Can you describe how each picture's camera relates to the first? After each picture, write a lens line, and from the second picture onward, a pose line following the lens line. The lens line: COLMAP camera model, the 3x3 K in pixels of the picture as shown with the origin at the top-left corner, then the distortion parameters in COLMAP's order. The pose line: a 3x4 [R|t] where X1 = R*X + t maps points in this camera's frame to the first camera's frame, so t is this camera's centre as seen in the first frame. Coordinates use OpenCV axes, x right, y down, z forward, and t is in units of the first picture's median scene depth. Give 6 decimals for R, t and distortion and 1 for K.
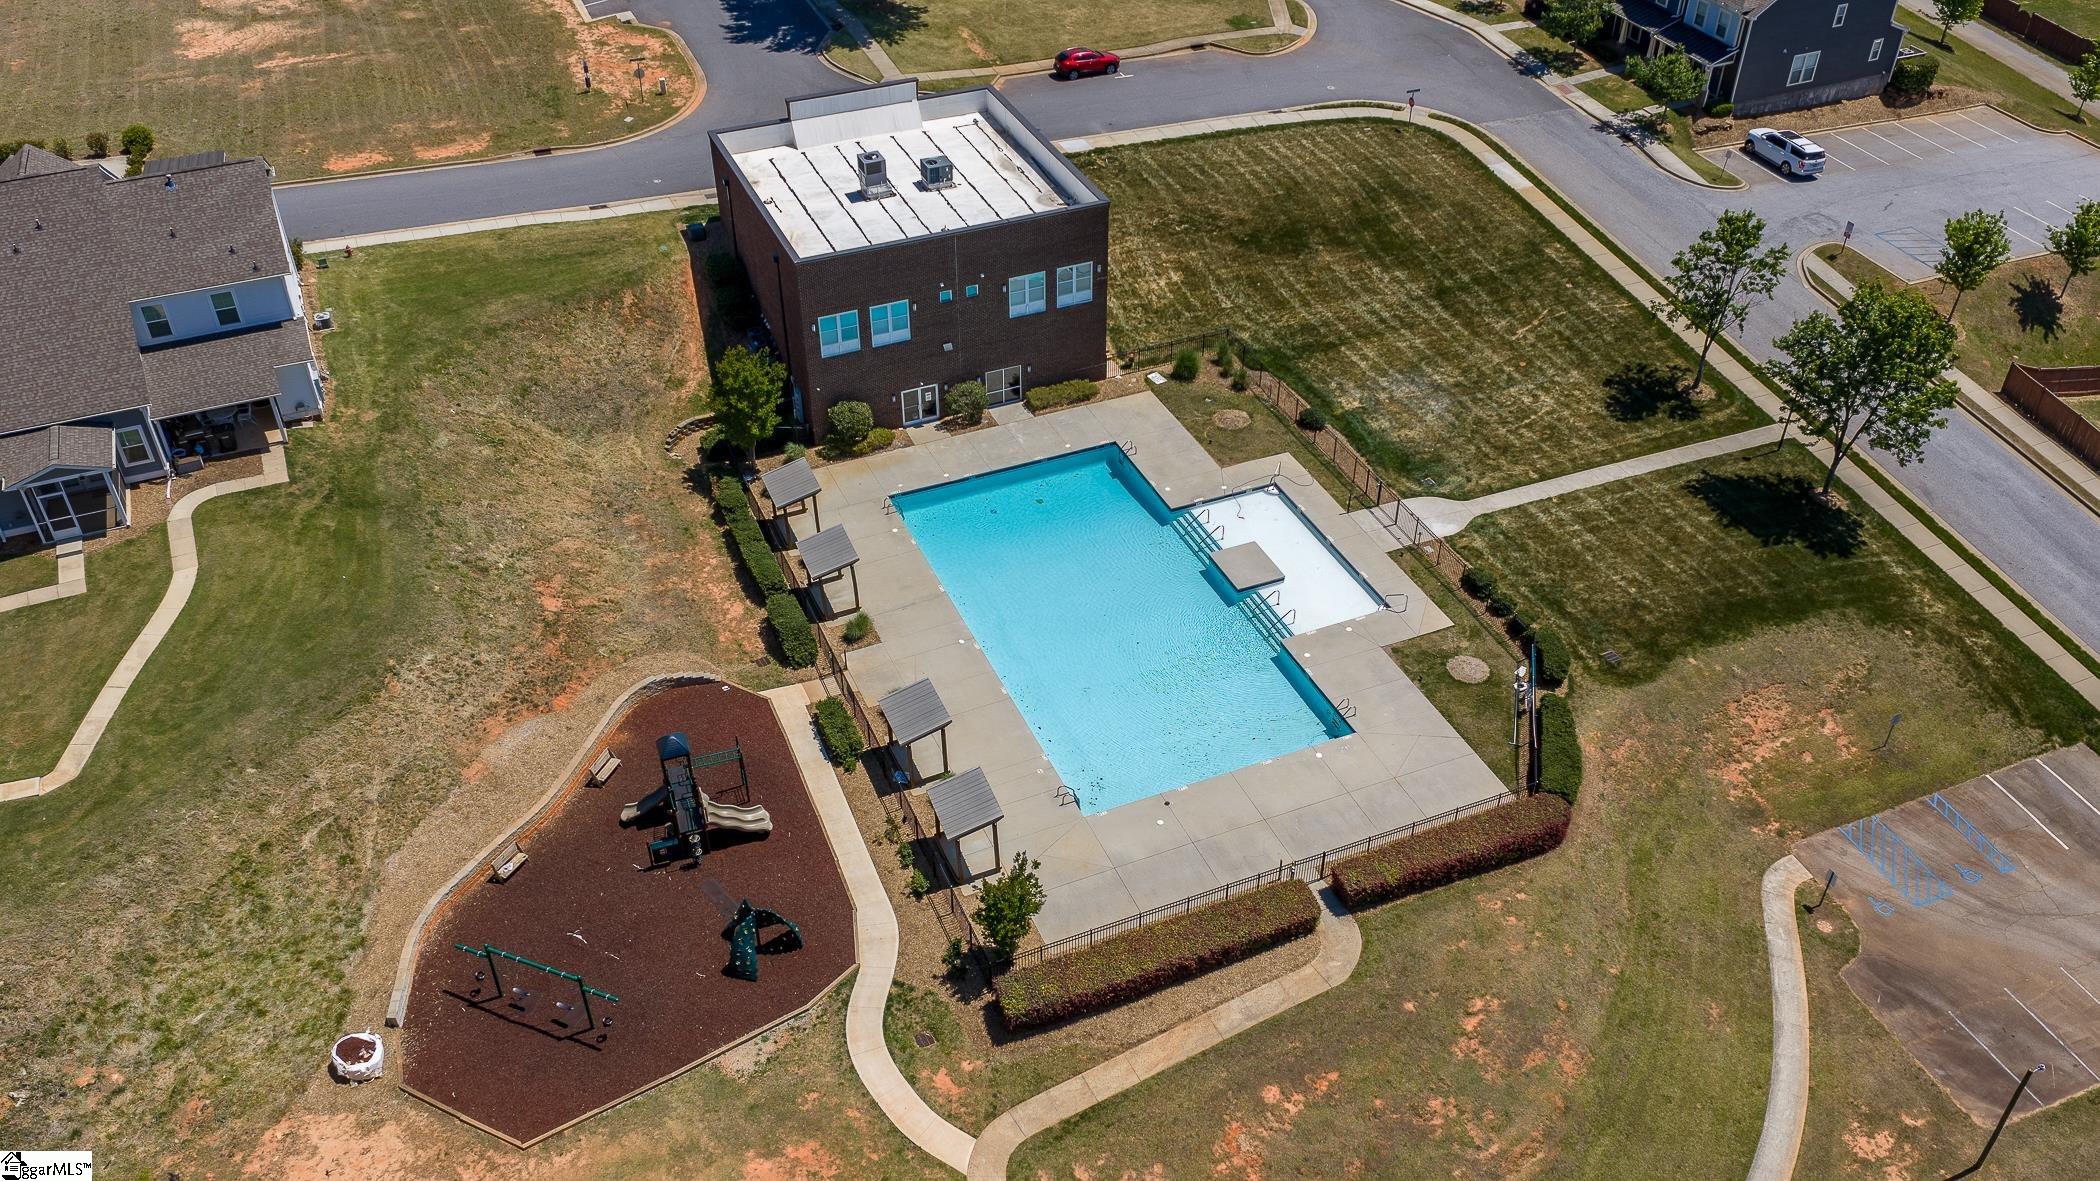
lens RADIAL K [[1742.7, 0, 1050.0], [0, 1742.7, 590.5], [0, 0, 1]] dist [0.033156, -0.059227]
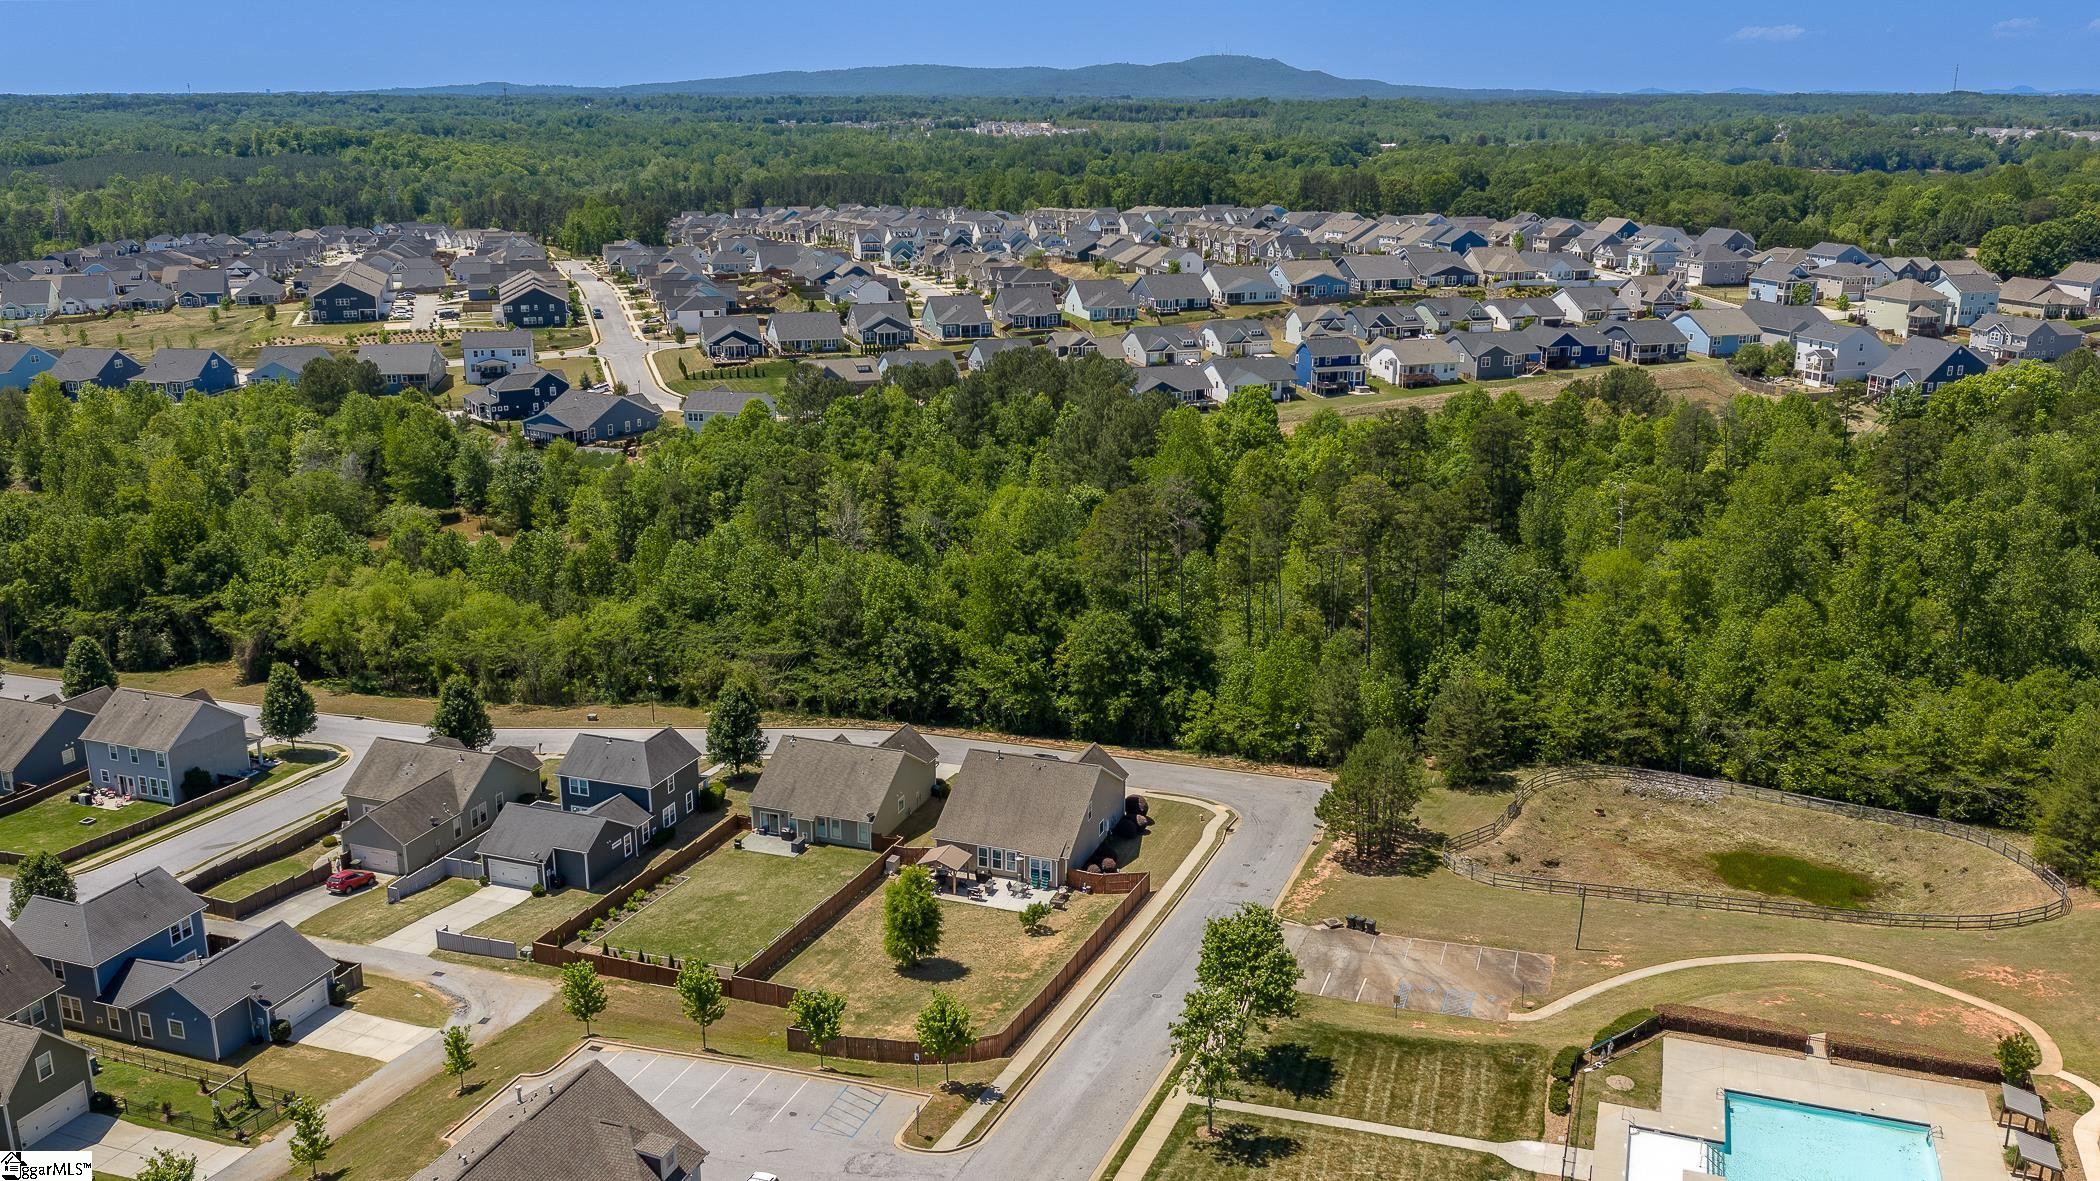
lens RADIAL K [[1742.7, 0, 1050.0], [0, 1742.7, 590.5], [0, 0, 1]] dist [0.033156, -0.059227]
pose [[-0.732692, -0.187994, 0.654080, -0.307253], [0.419524, 0.632002, 0.651593, -1.385568], [-0.535875, 0.751819, -0.384195, 1.469921]]
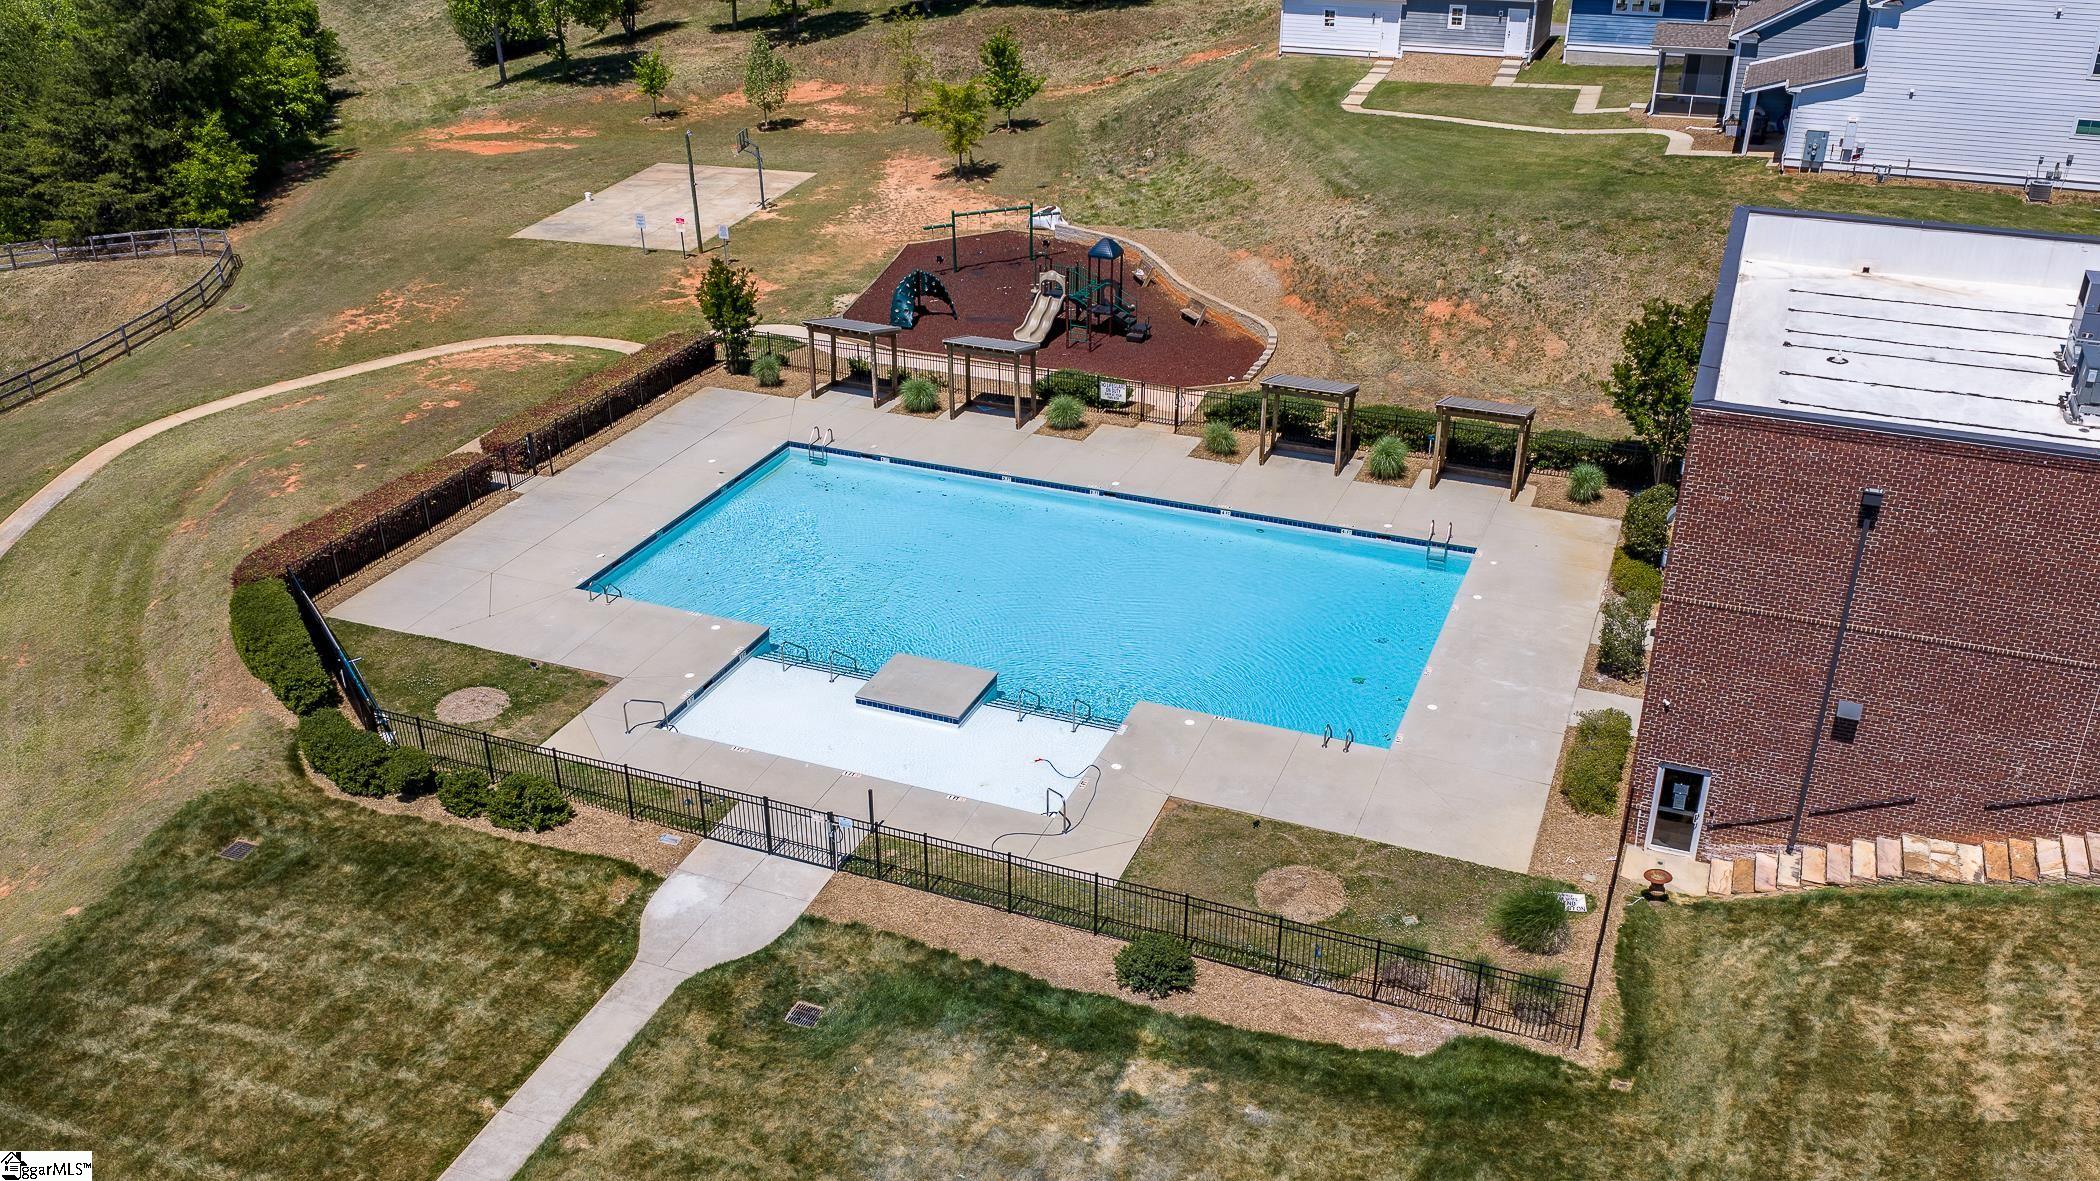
lens RADIAL K [[1742.7, 0, 1050.0], [0, 1742.7, 590.5], [0, 0, 1]] dist [0.033156, -0.059227]
pose [[-0.711699, 0.320722, -0.624998, 0.437809], [-0.428571, 0.506710, 0.748045, -0.480154], [0.556608, 0.800239, -0.223173, 1.157281]]
